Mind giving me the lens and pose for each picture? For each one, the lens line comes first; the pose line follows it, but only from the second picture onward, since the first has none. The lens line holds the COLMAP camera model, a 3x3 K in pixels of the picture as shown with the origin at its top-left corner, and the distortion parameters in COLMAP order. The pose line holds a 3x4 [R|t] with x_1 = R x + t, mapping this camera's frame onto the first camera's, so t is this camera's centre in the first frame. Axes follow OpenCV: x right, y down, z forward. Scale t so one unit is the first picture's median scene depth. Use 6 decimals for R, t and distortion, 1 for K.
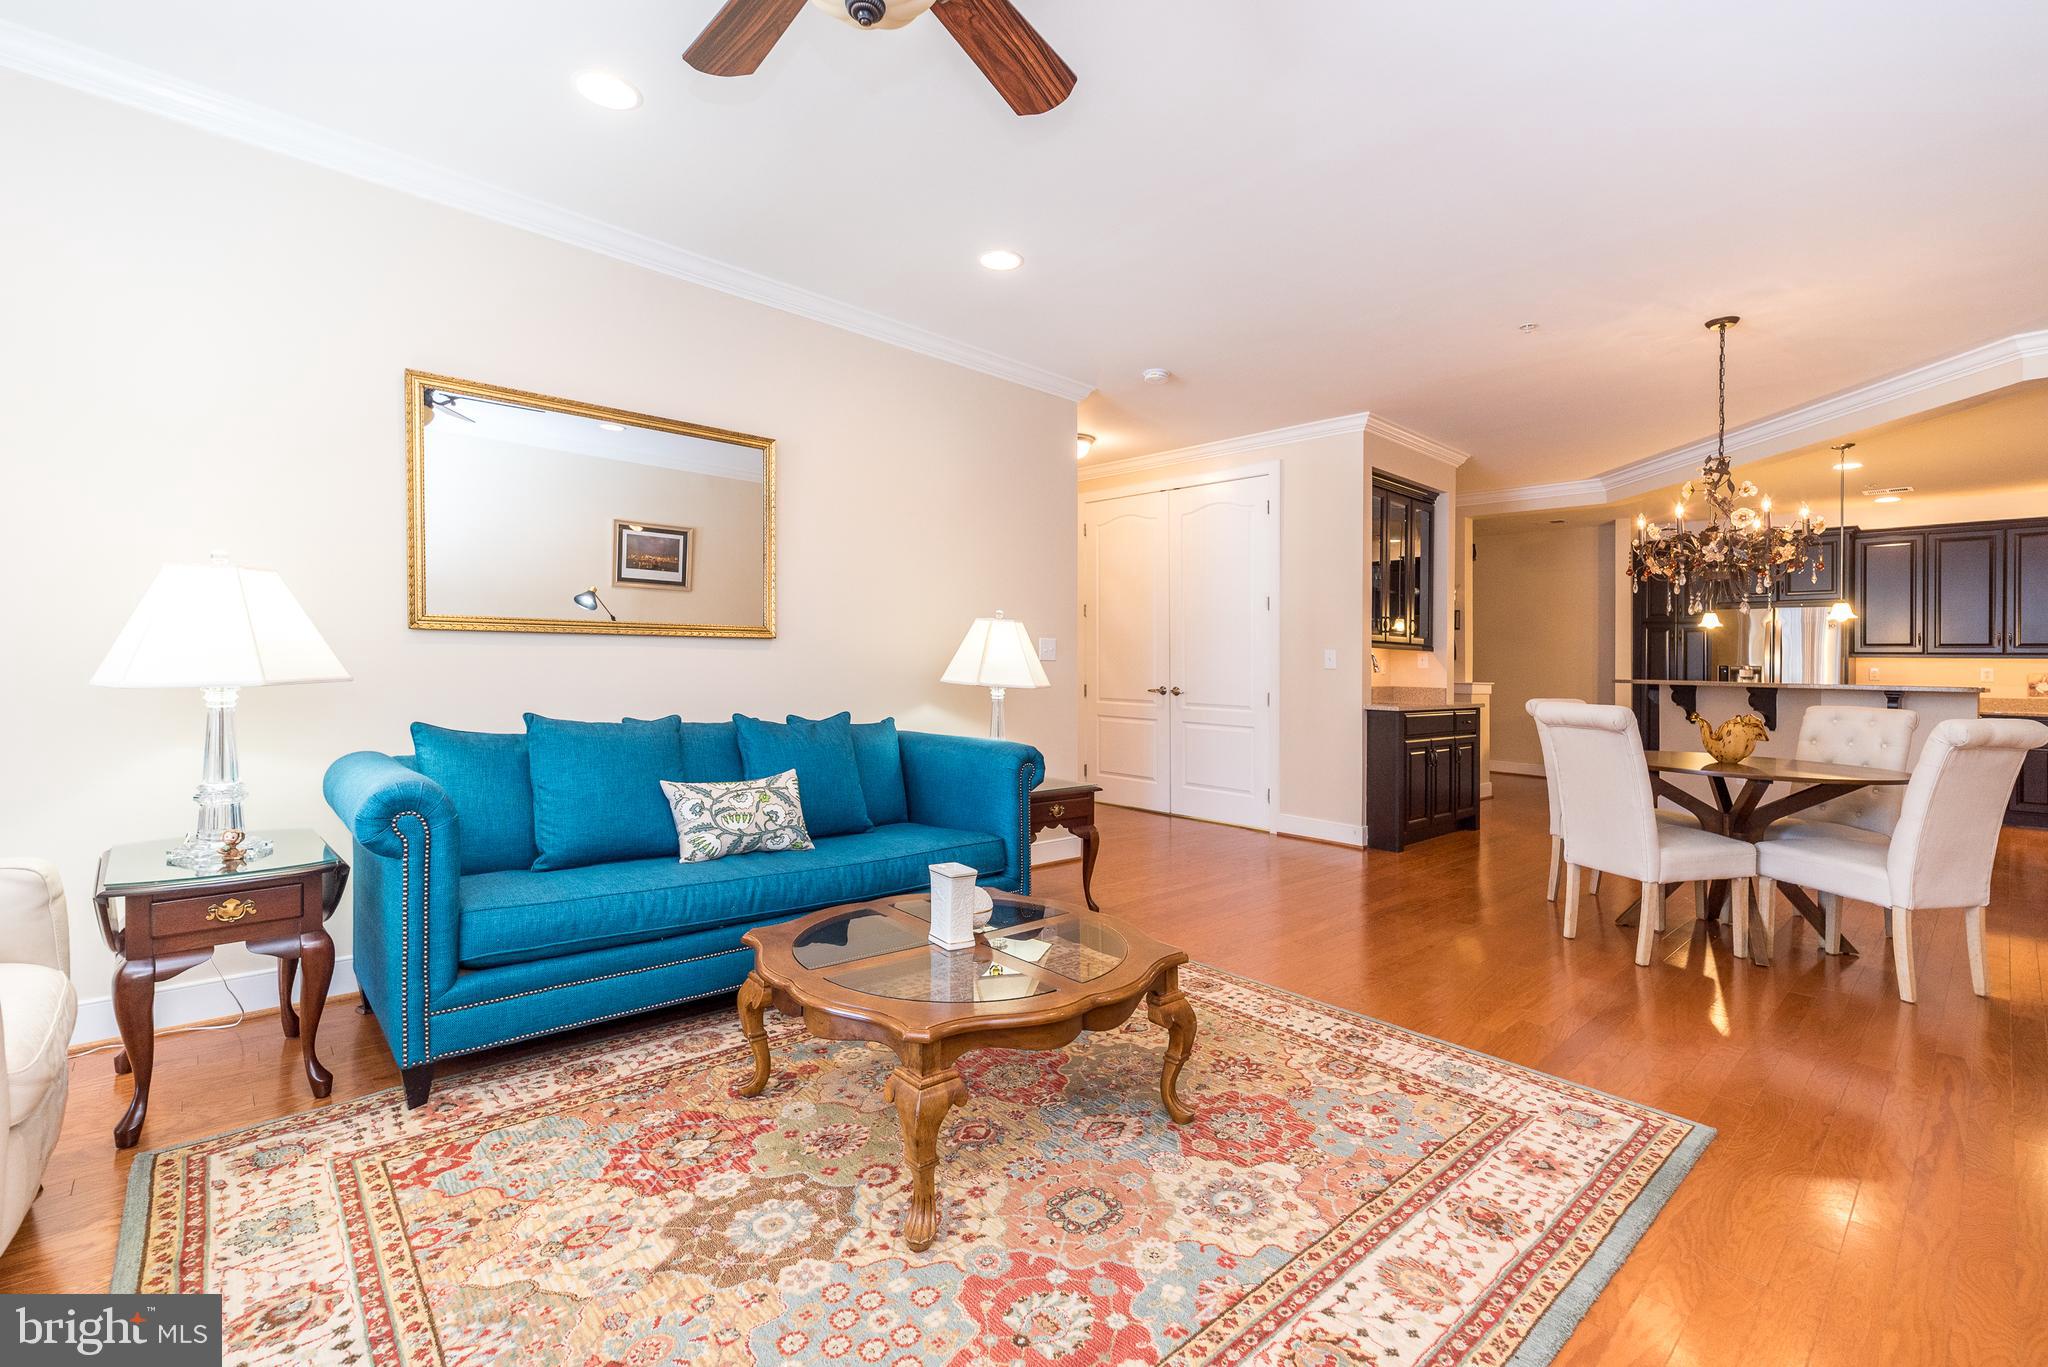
lens RADIAL K [[905.7, 0, 1033.1], [0, 905.7, 659.7], [0, 0, 1]] dist [0.006132, 0.000402]
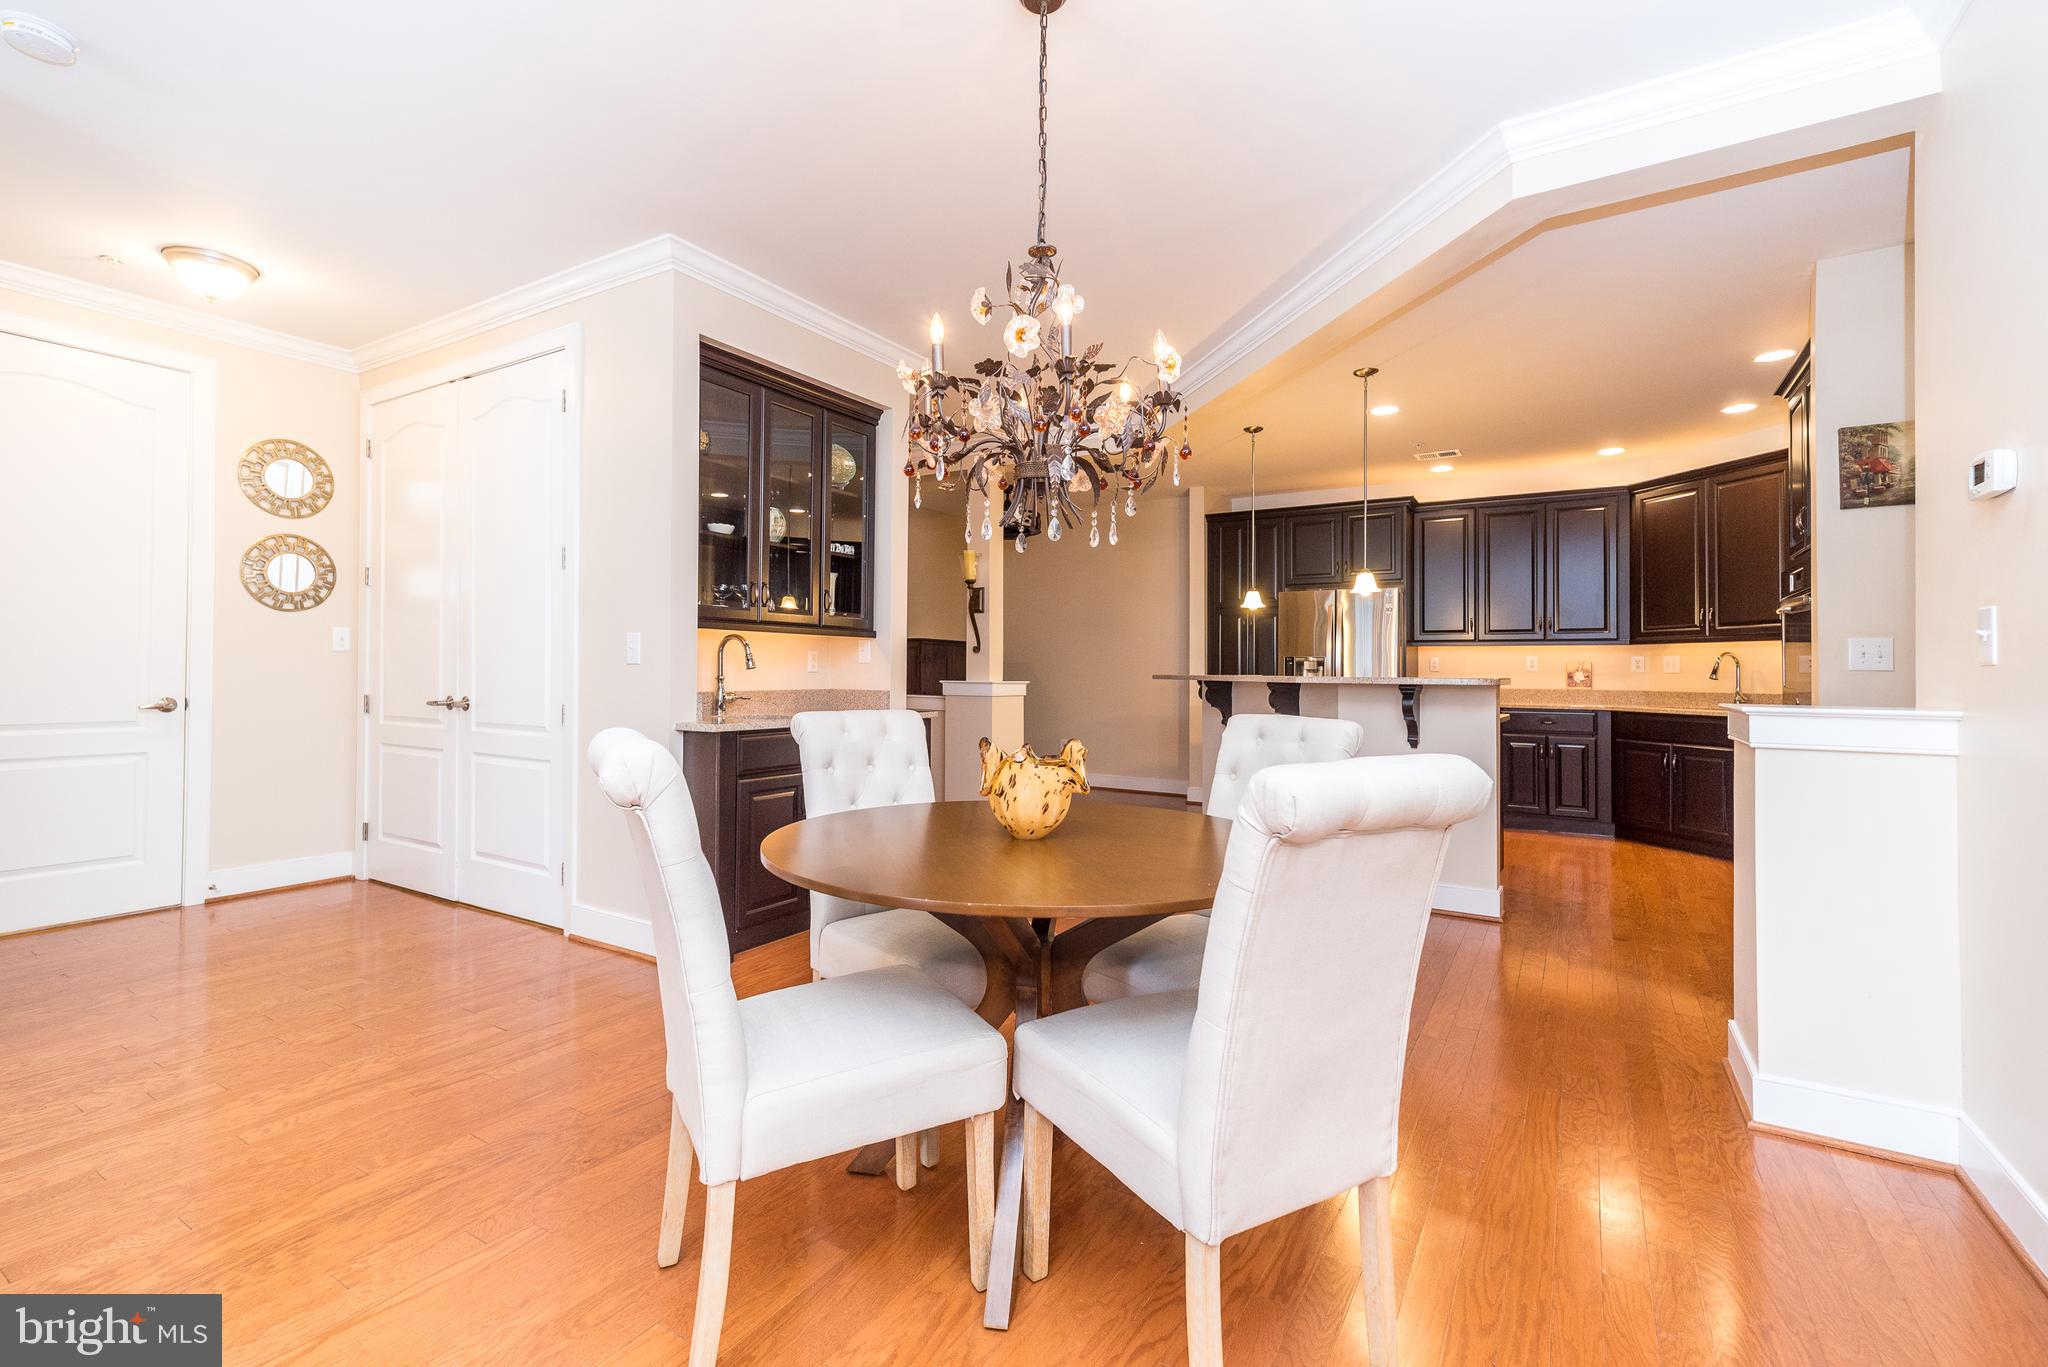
lens RADIAL K [[905.7, 0, 1033.1], [0, 905.7, 659.7], [0, 0, 1]] dist [0.006132, 0.000402]
pose [[0.962268, -0.009637, 0.271934, 0.333327], [0.010141, 0.999948, -0.000447, 0.008220], [-0.271915, 0.003188, 0.962316, 0.273728]]
